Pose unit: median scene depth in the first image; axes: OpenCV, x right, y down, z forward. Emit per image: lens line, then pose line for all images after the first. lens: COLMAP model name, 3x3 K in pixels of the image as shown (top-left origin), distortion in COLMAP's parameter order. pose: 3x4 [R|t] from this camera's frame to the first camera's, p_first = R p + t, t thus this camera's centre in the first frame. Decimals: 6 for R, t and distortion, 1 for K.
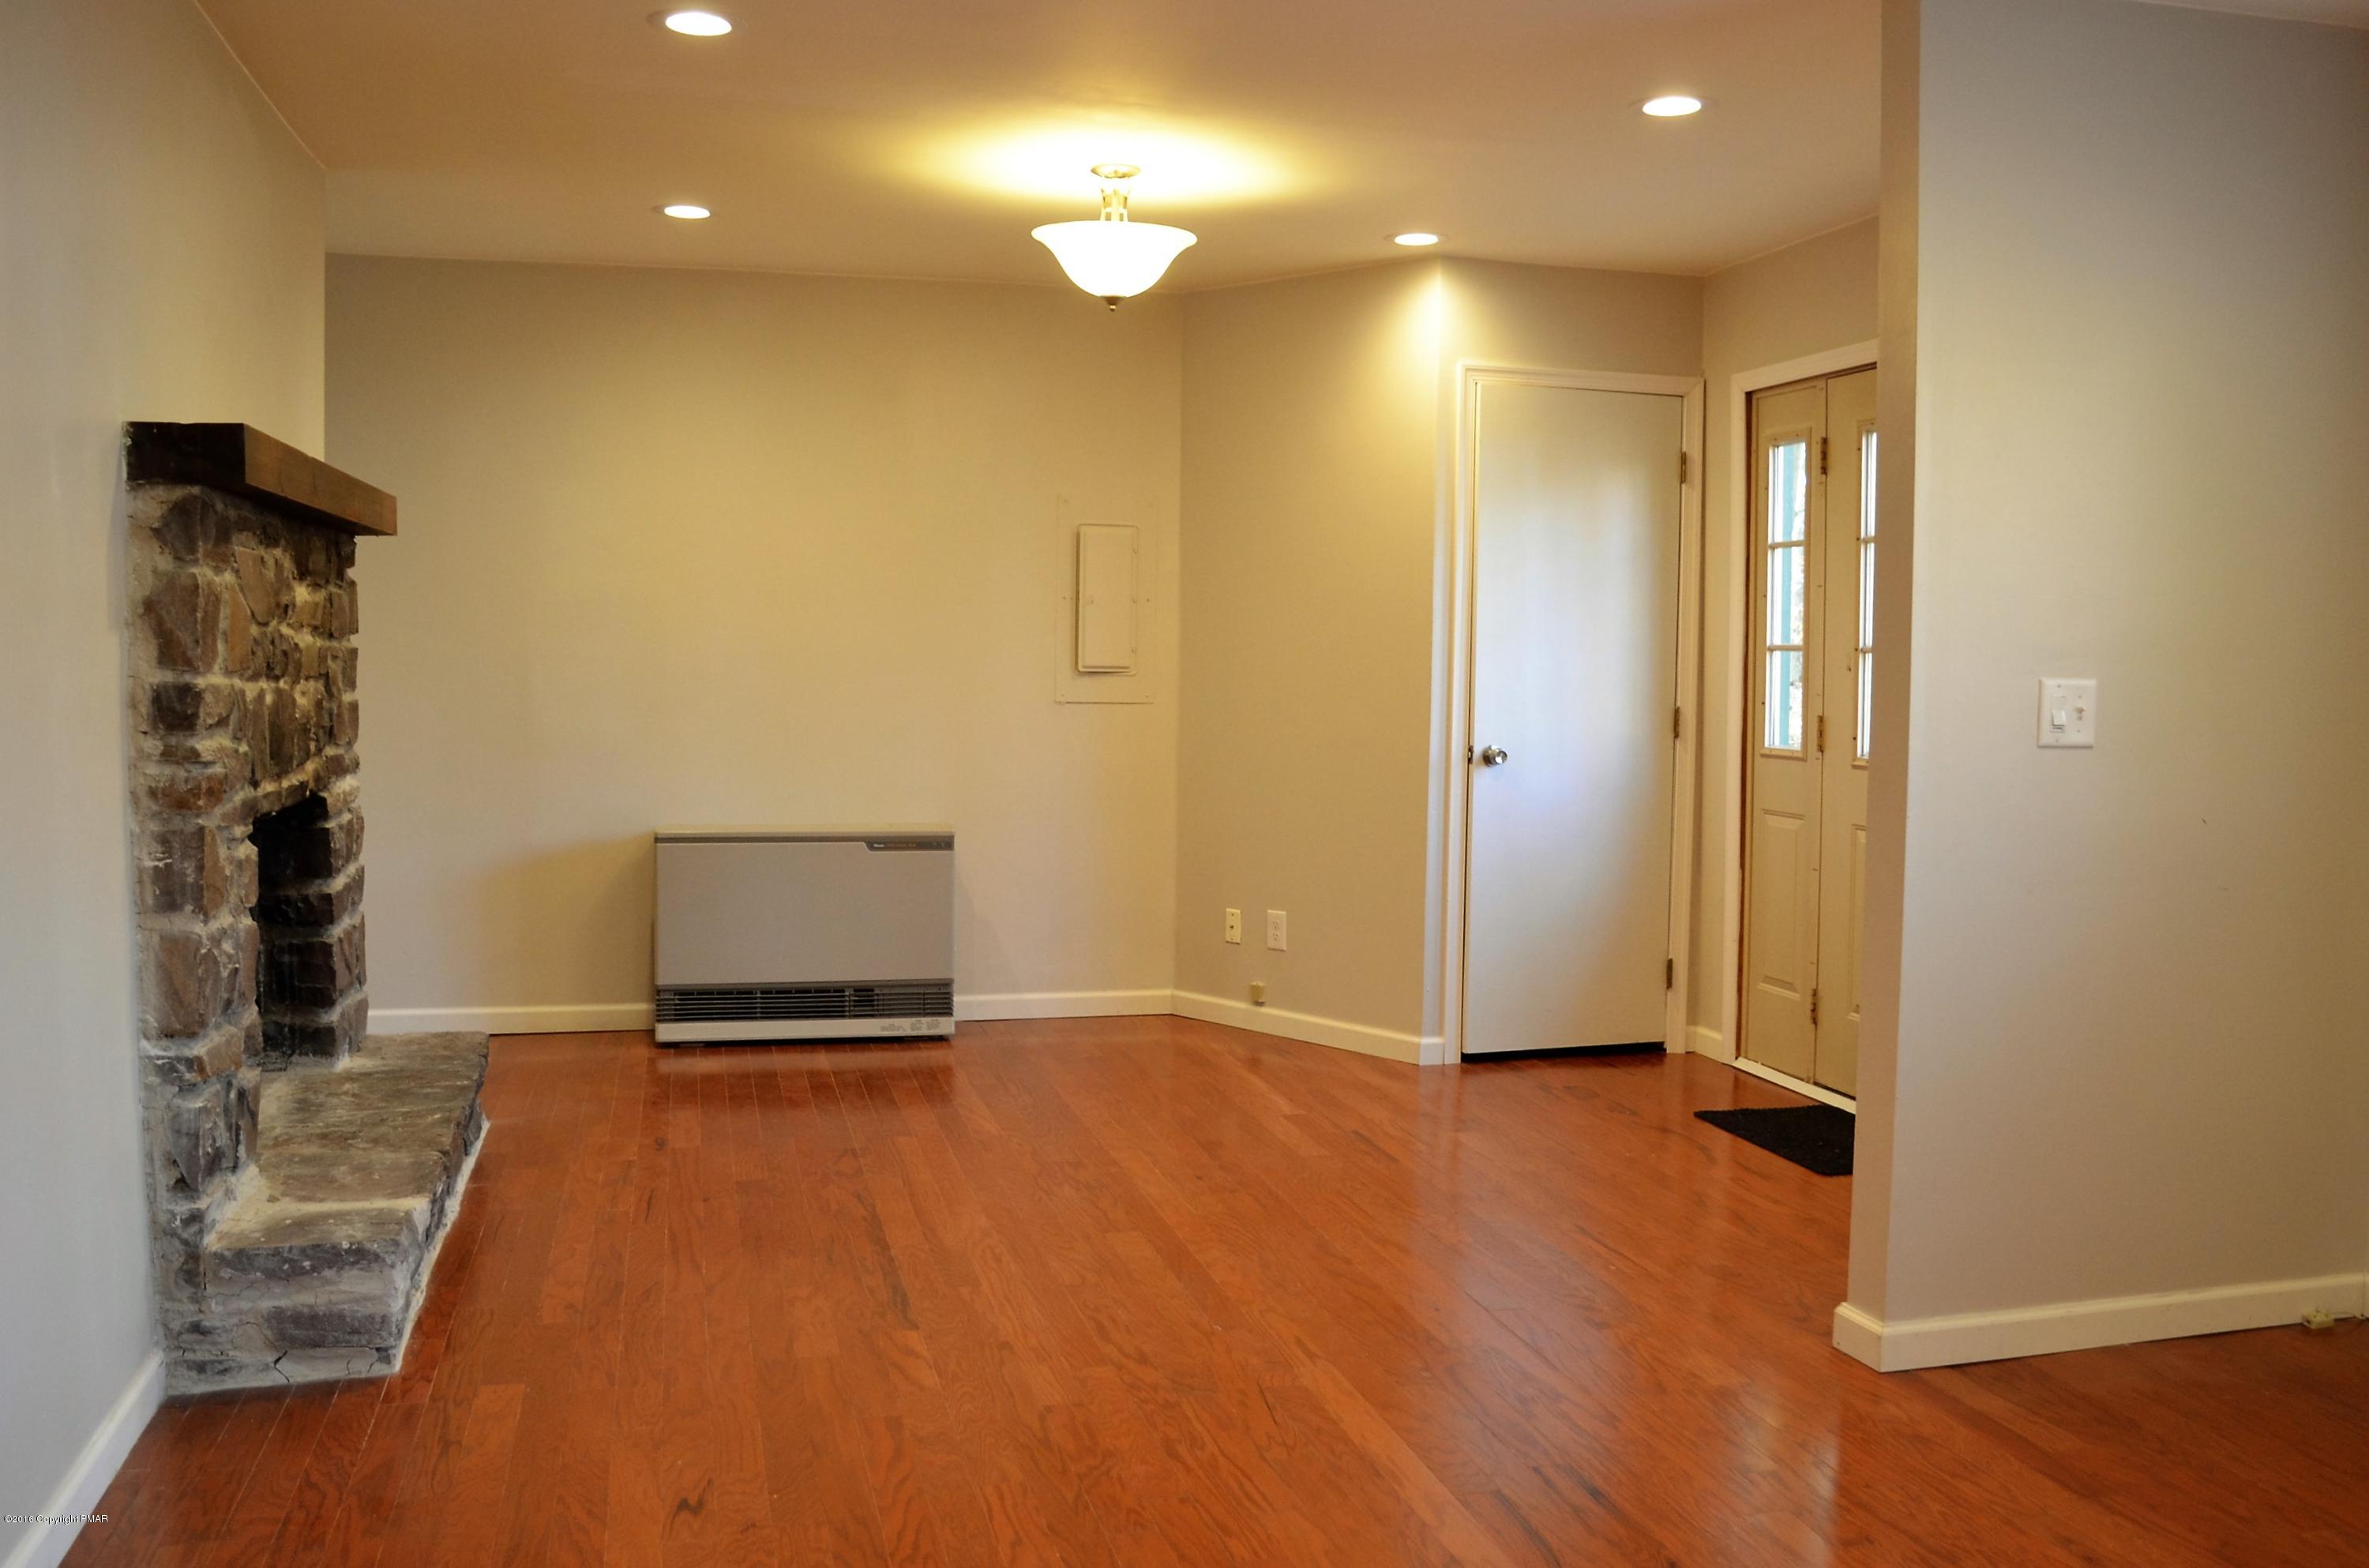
lens RADIAL K [[2026.6, 0, 1184.5], [0, 2026.6, 784.0], [0, 0, 1]] dist [-0.074691, 0.007853]
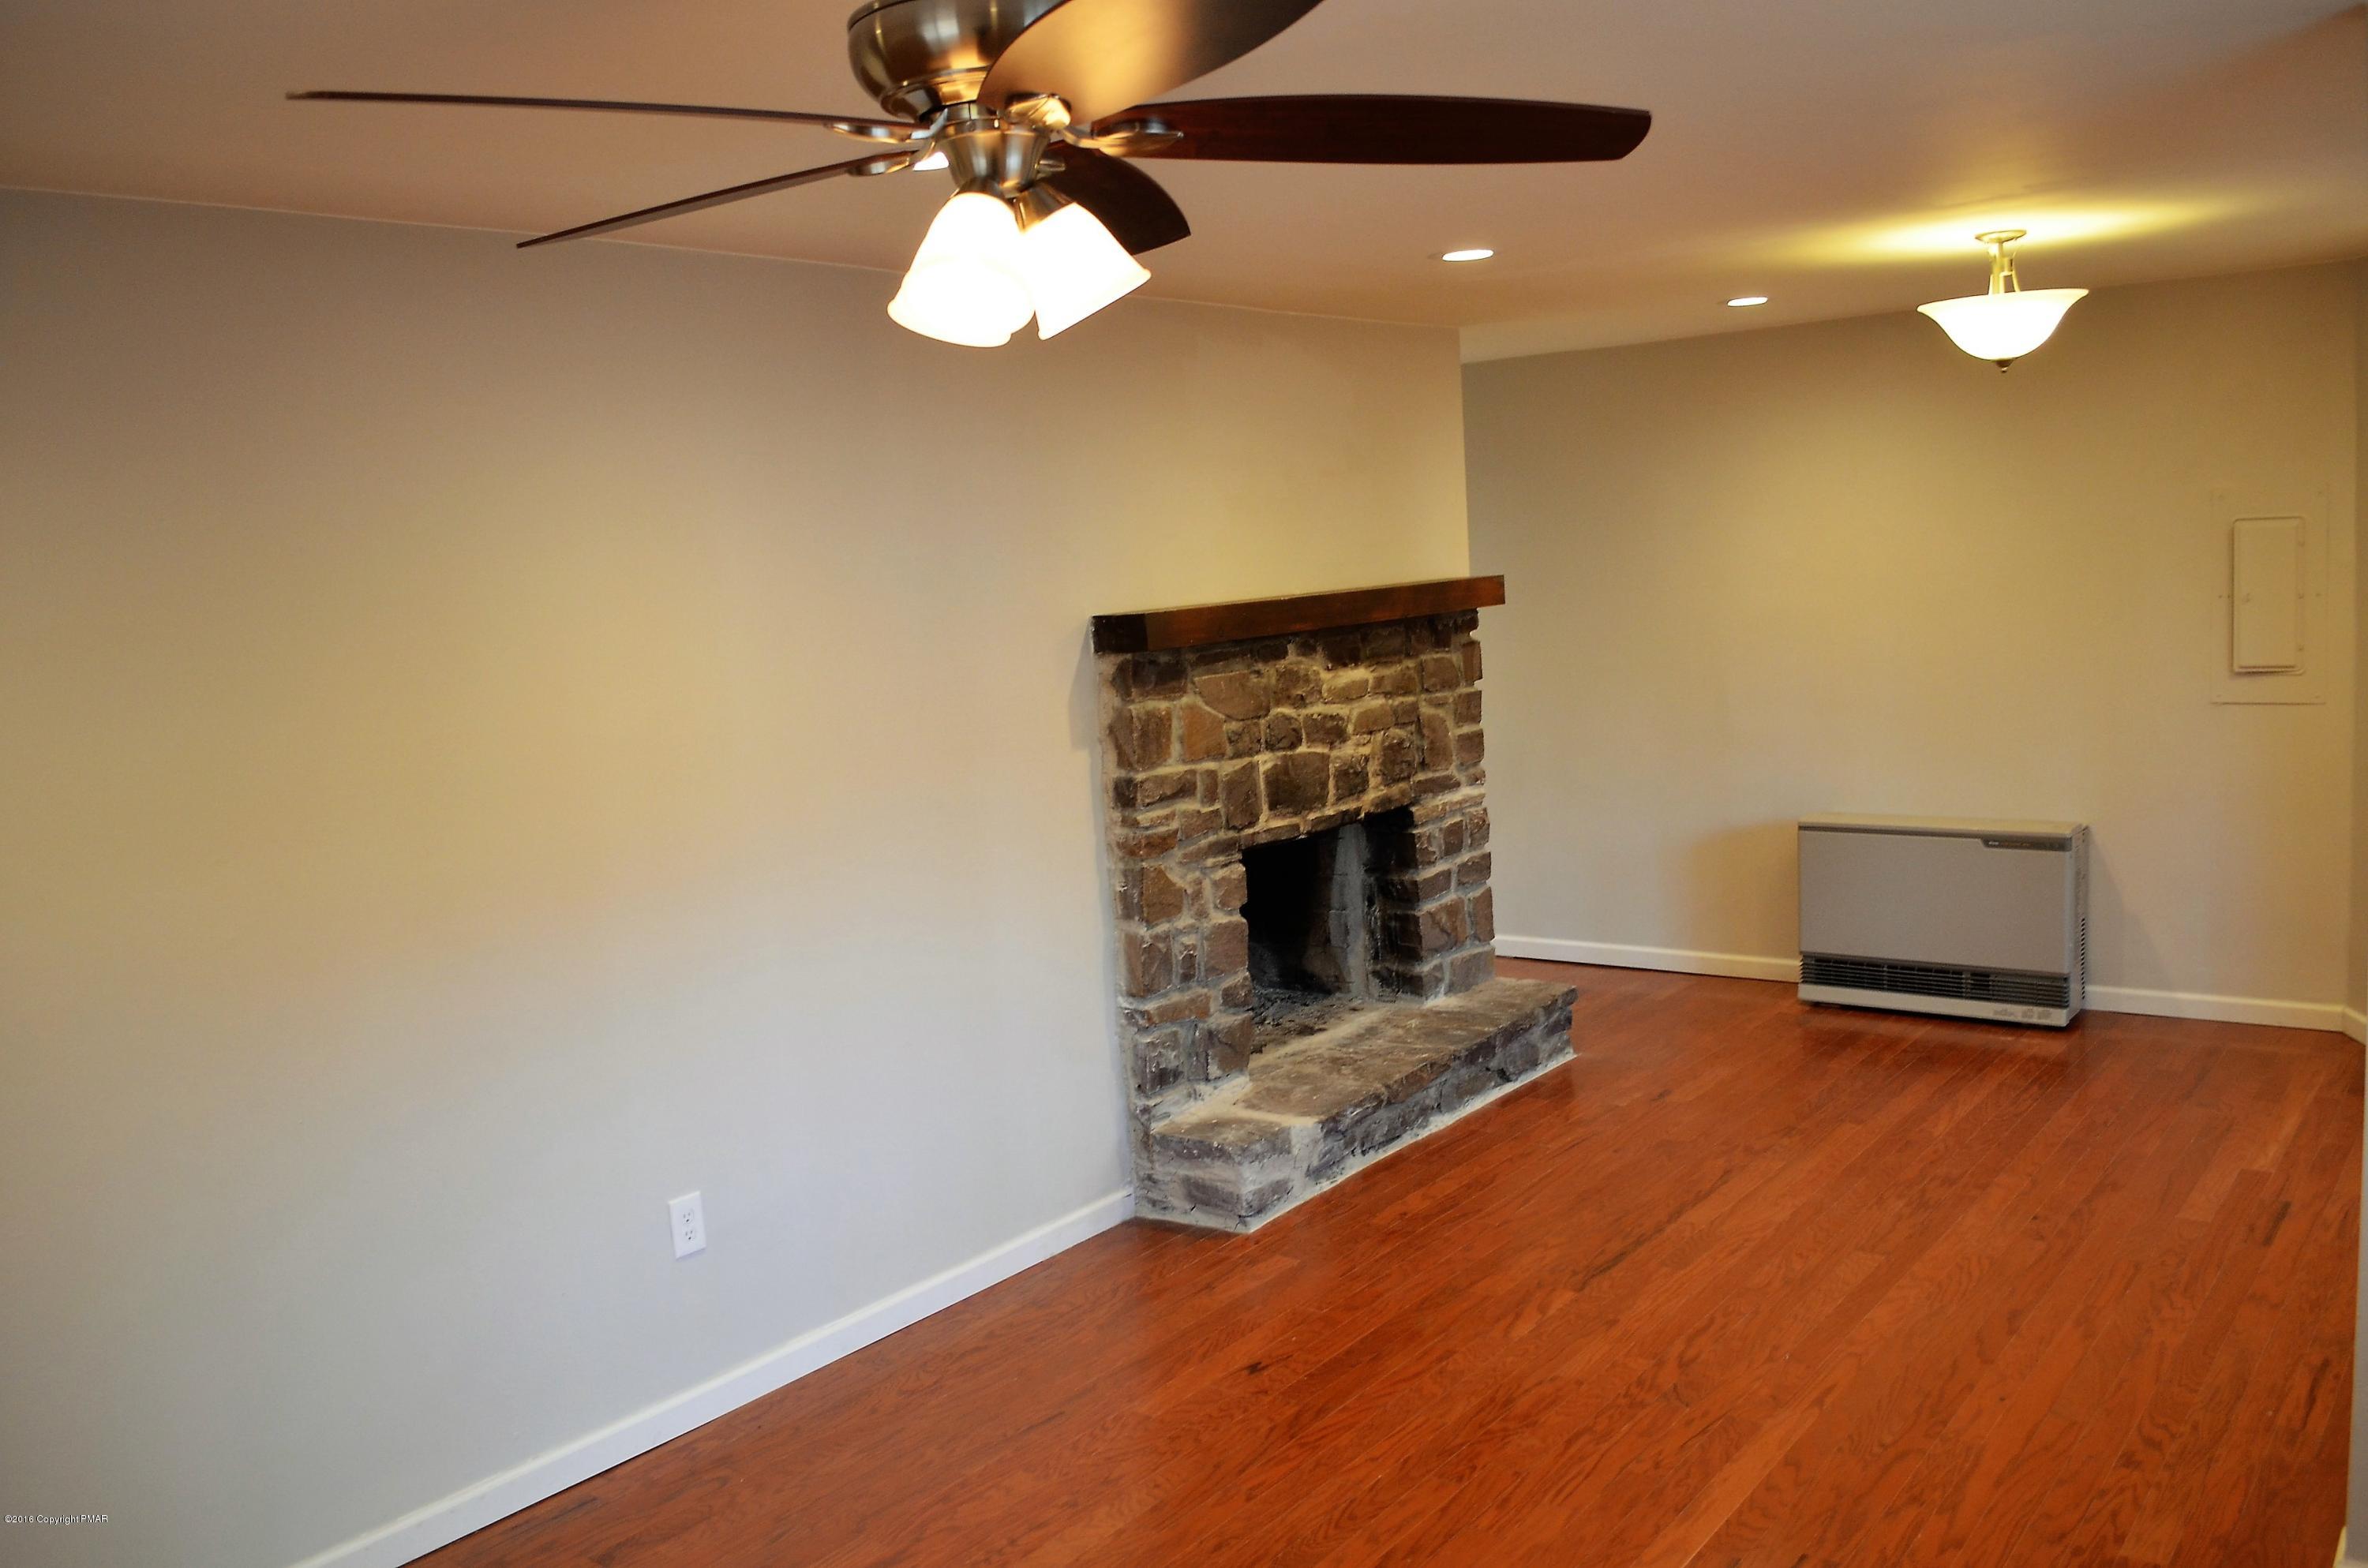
lens RADIAL K [[1881.6, 0, 1184.0], [0, 1881.6, 784.0], [0, 0, 1]] dist [-0.074466, 0.010064]
pose [[0.602803, 0.046800, -0.796516, 0.484340], [0.017577, 0.997257, 0.071897, -0.103045], [0.797696, -0.057340, 0.600327, 0.090737]]
